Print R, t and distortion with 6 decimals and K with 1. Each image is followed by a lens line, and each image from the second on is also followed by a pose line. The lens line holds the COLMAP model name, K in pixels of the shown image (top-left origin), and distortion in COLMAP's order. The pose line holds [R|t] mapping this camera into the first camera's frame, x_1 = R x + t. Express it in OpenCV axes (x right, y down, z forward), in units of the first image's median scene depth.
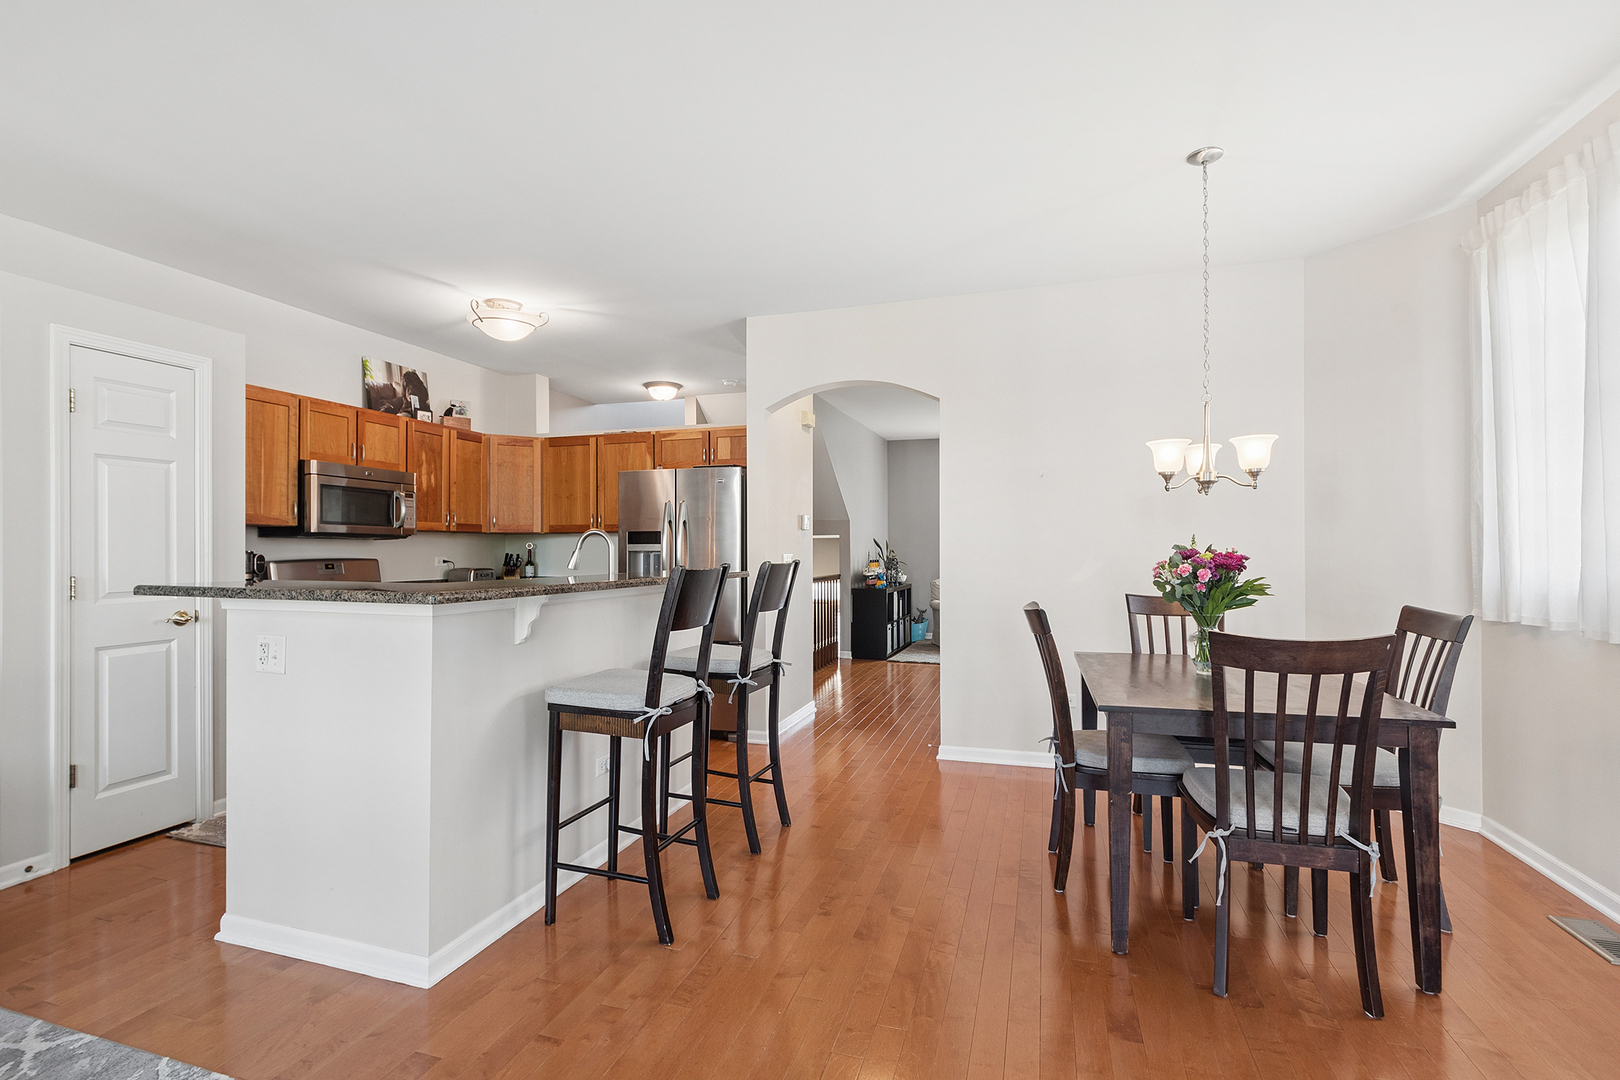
lens RADIAL K [[726.8, 0, 804.6], [0, 726.8, 542.6], [0, 0, 1]] dist [0.000626, 0.000462]
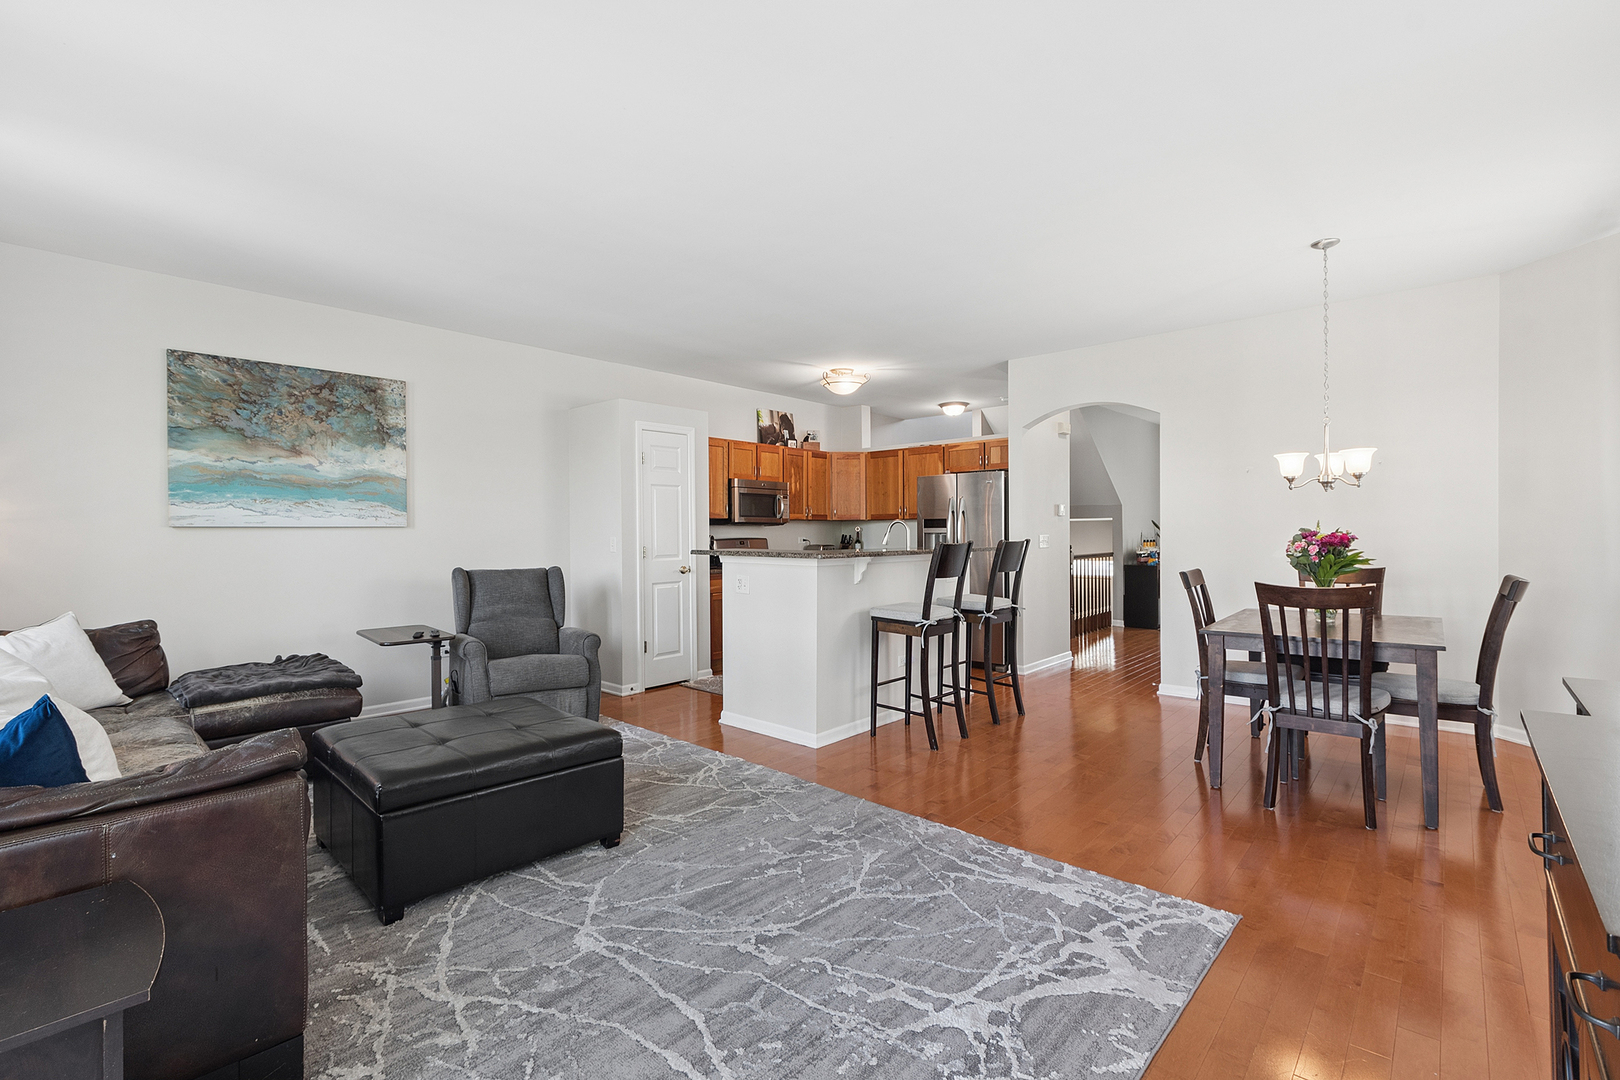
lens RADIAL K [[726.8, 0, 805.4], [0, 726.8, 532.5], [0, 0, 1]] dist [0.000626, 0.000462]
pose [[0.909934, -0.002145, -0.414747, 0.163709], [0.007427, 0.999911, 0.011123, -0.008060], [0.414686, -0.013202, 0.909869, -0.468328]]
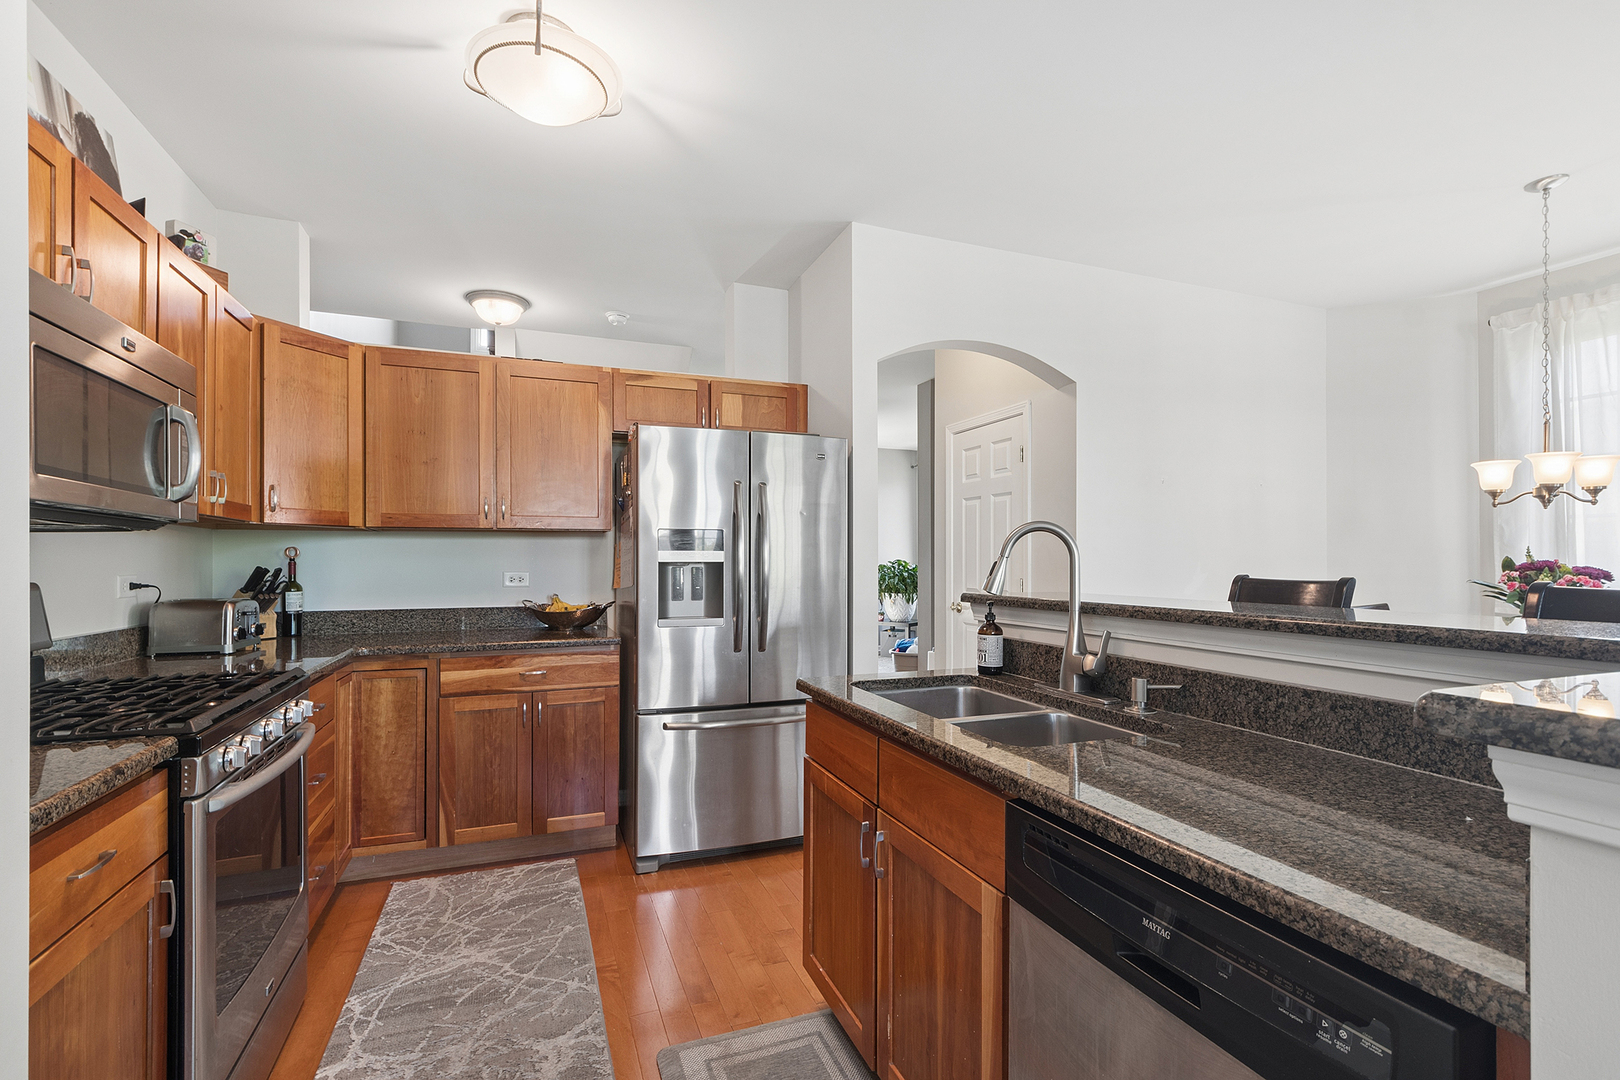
lens RADIAL K [[726.8, 0, 803.3], [0, 726.8, 556.9], [0, 0, 1]] dist [0.000626, 0.000462]
pose [[0.784436, 0.008706, 0.620148, -0.627377], [-0.011510, 0.999934, 0.000521, 0.005967], [-0.620103, -0.007546, 0.784484, 0.569636]]
